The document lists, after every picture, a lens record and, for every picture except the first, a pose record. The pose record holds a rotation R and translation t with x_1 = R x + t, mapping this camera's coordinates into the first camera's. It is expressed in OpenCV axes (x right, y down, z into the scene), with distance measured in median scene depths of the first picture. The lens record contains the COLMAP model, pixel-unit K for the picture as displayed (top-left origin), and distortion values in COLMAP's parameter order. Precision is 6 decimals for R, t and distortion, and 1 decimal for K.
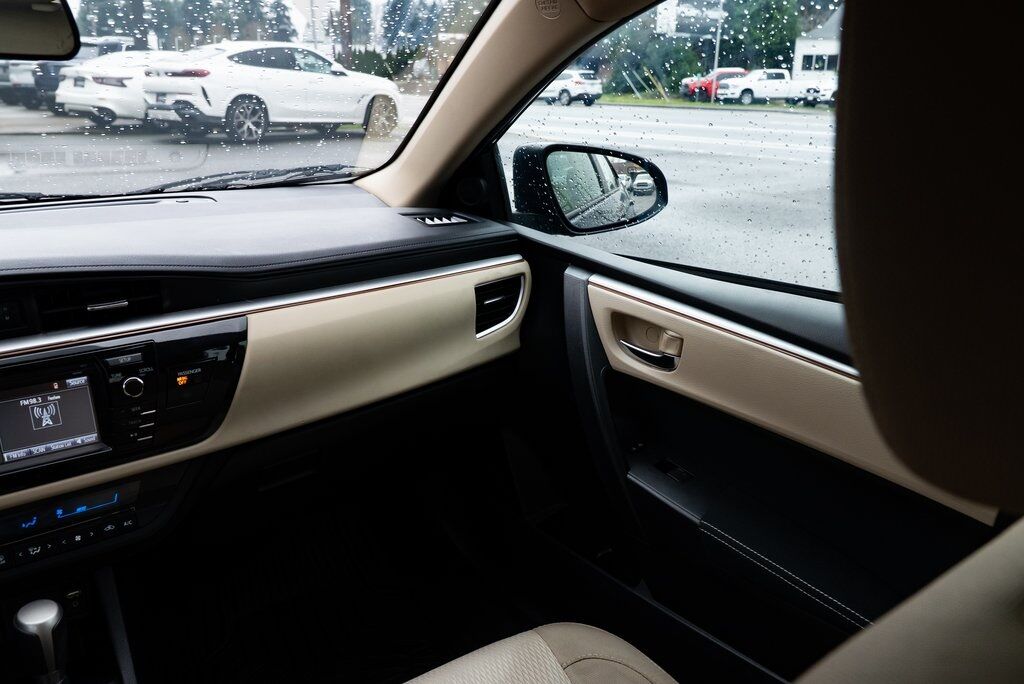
lens RADIAL K [[813.8, 0, 513.8], [0, 813.8, 341.4], [0, 0, 1]] dist [-0.017294, 0.014324]
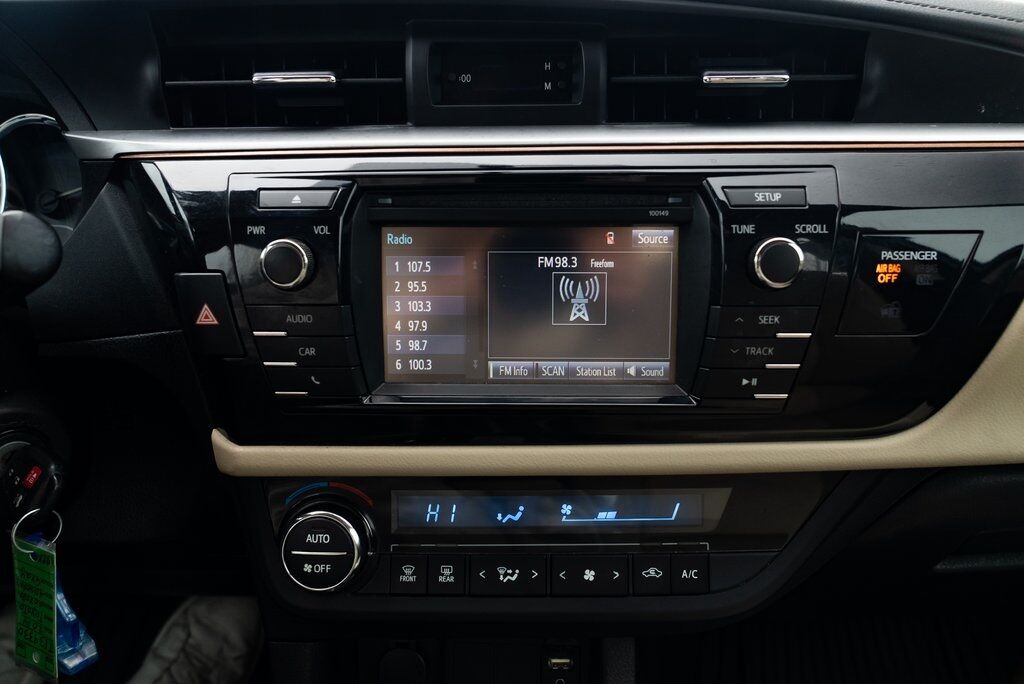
lens RADIAL K [[698.4, 0, 514.7], [0, 698.4, 337.2], [0, 0, 1]] dist [-0.026135, 0.027370]
pose [[0.797059, 0.155351, -0.583577, -0.230710], [-0.181814, 0.983241, 0.013420, 0.070789], [0.575882, 0.095406, 0.811947, 0.408609]]
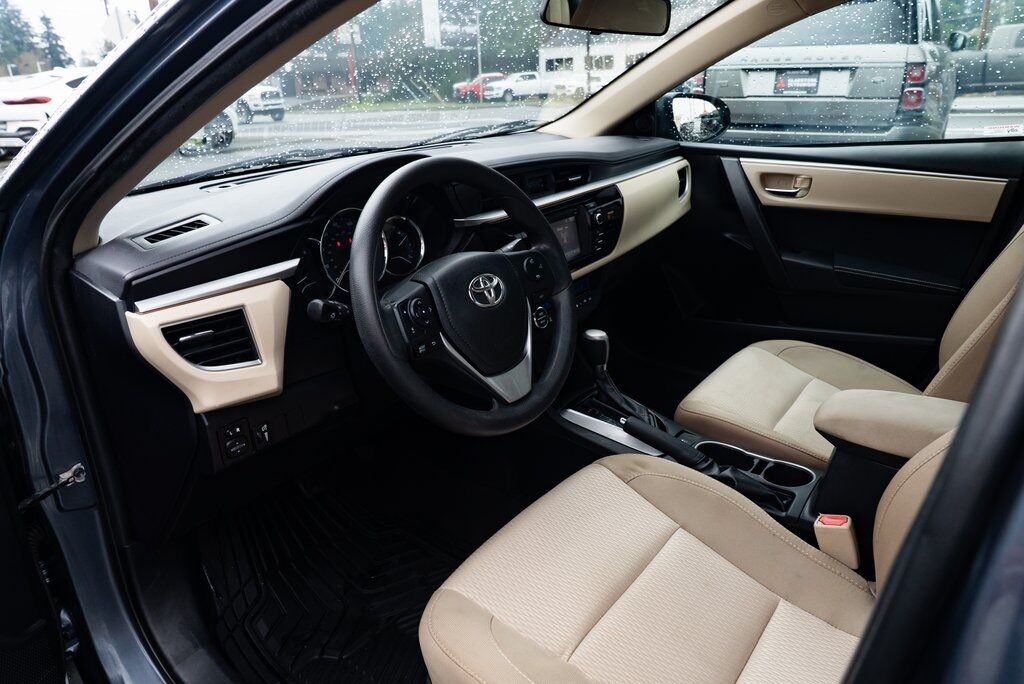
lens RADIAL K [[698.4, 0, 523.7], [0, 698.4, 328.4], [0, 0, 1]] dist [-0.026135, 0.027370]
pose [[0.951148, -0.149097, 0.270346, -0.700730], [0.143623, 0.988822, 0.040036, 0.136698], [-0.273294, 0.000748, 0.961930, -0.319042]]
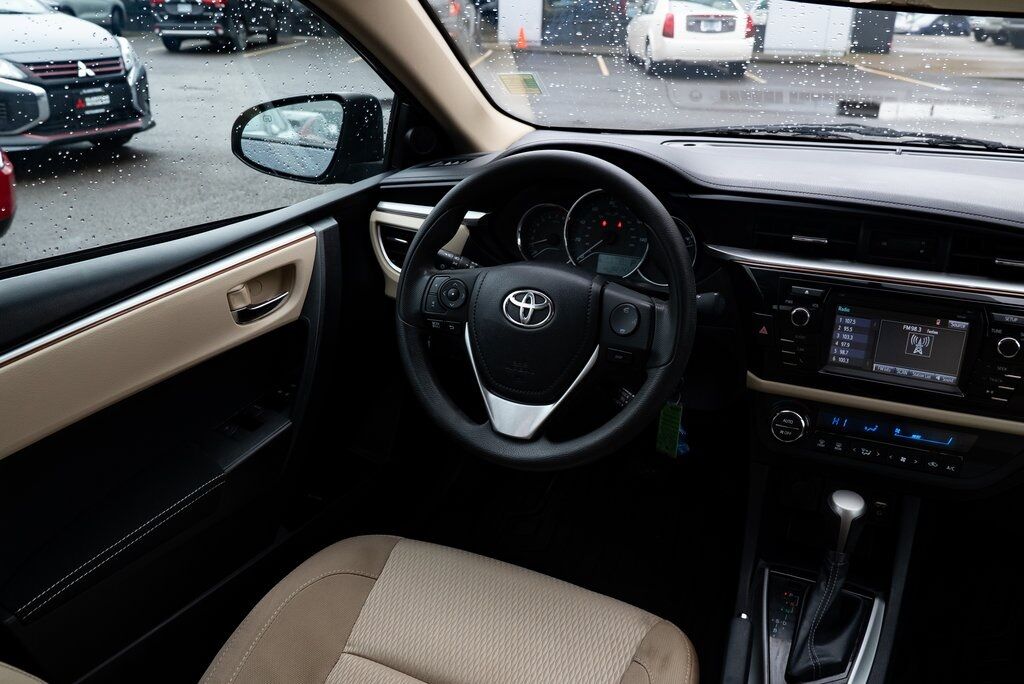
lens RADIAL K [[813.8, 0, 511.1], [0, 813.8, 340.5], [0, 0, 1]] dist [-0.017294, 0.014324]
pose [[0.479237, 0.326406, -0.814733, 0.031898], [-0.274795, 0.937405, 0.213913, 0.001835], [0.833558, 0.121370, 0.538935, -0.034307]]
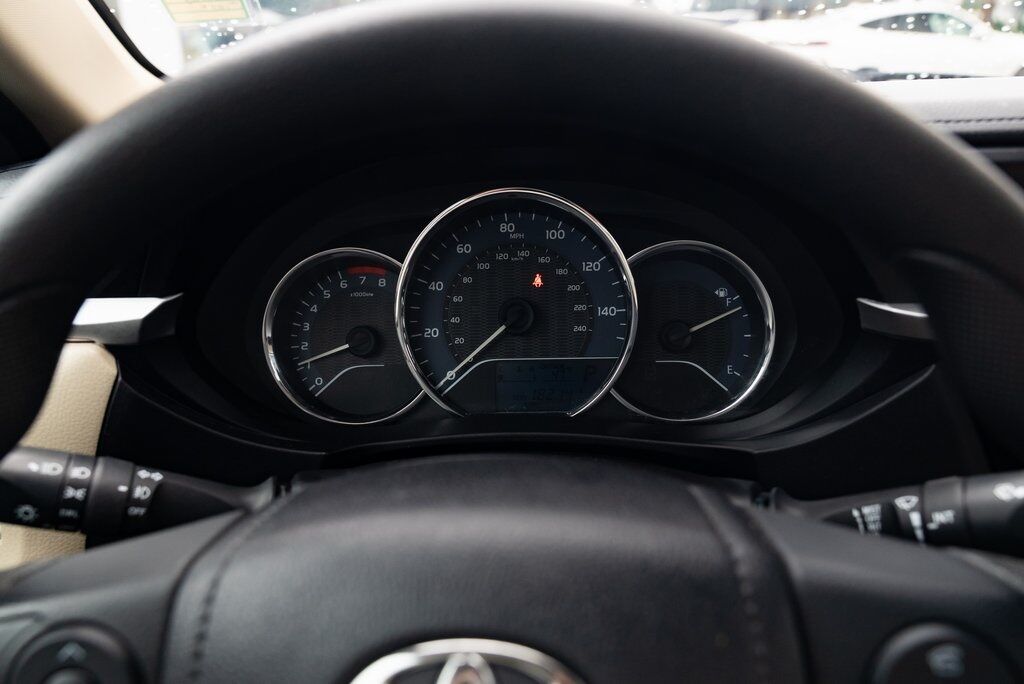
lens RADIAL K [[813.8, 0, 508.4], [0, 813.8, 340.7], [0, 0, 1]] dist [-0.017294, 0.014324]
pose [[0.786745, 0.174788, -0.592015, -0.465100], [-0.163464, 0.983827, 0.073235, 0.041421], [0.595241, 0.039156, 0.802593, 0.238861]]
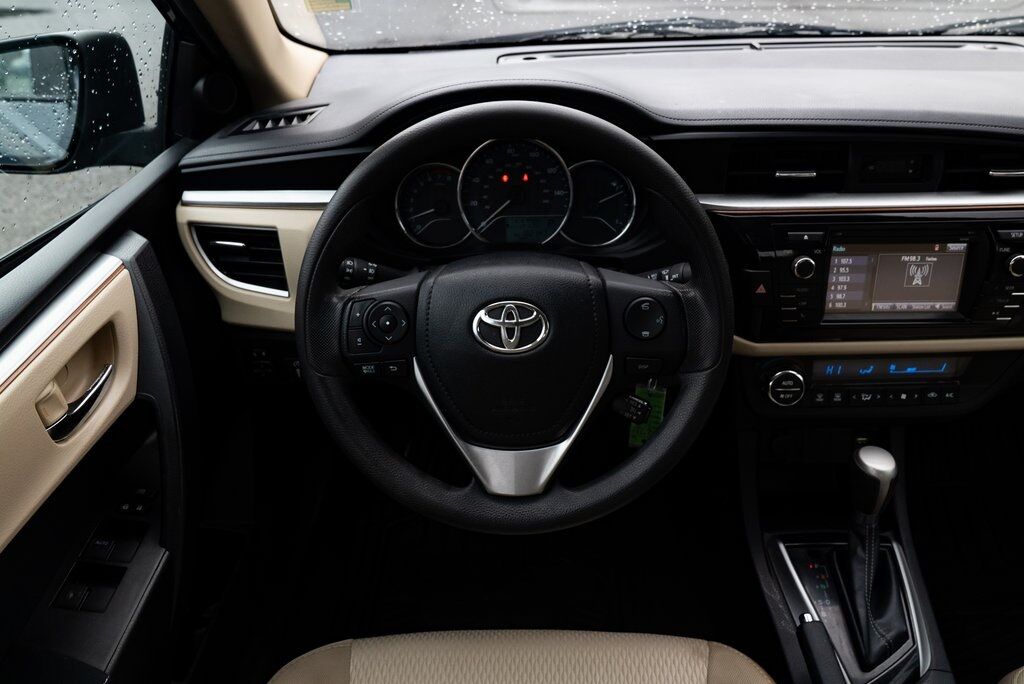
lens RADIAL K [[813.8, 0, 513.3], [0, 813.8, 342.9], [0, 0, 1]] dist [-0.017294, 0.014324]
pose [[0.809270, 0.276848, -0.518110, -0.272944], [-0.167195, 0.954057, 0.248640, 0.003914], [0.563141, -0.114592, 0.818377, -0.068577]]
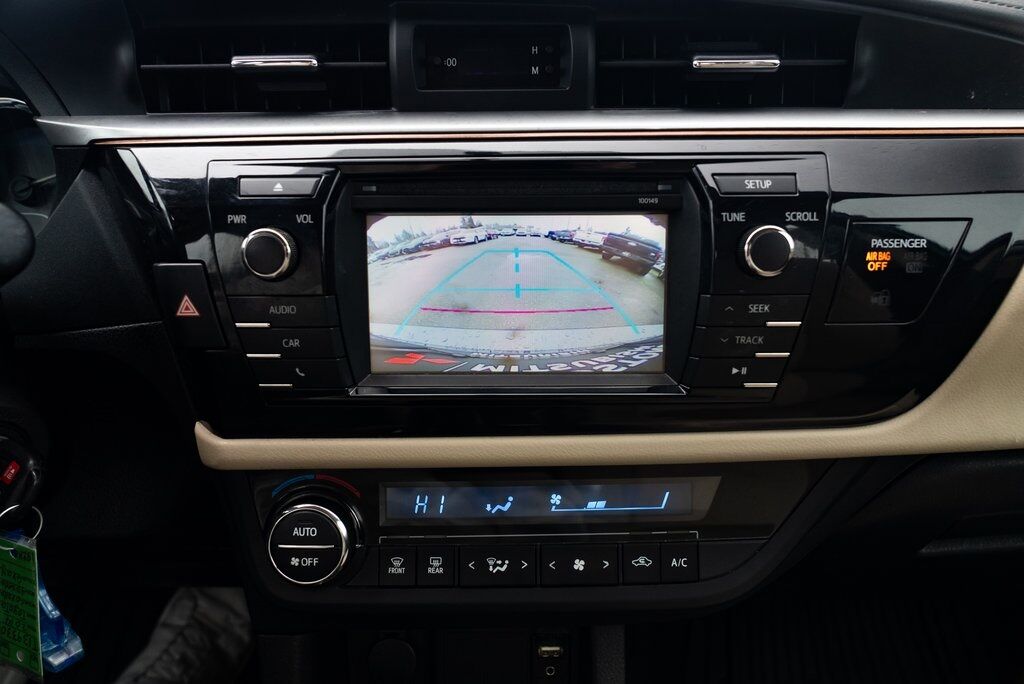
lens RADIAL K [[698.4, 0, 518.2], [0, 698.4, 341.1], [0, 0, 1]] dist [-0.026135, 0.027370]
pose [[0.810414, 0.165168, -0.562093, -0.232620], [-0.176765, 0.983659, 0.034187, 0.069653], [0.558554, 0.071653, 0.826367, 0.410989]]
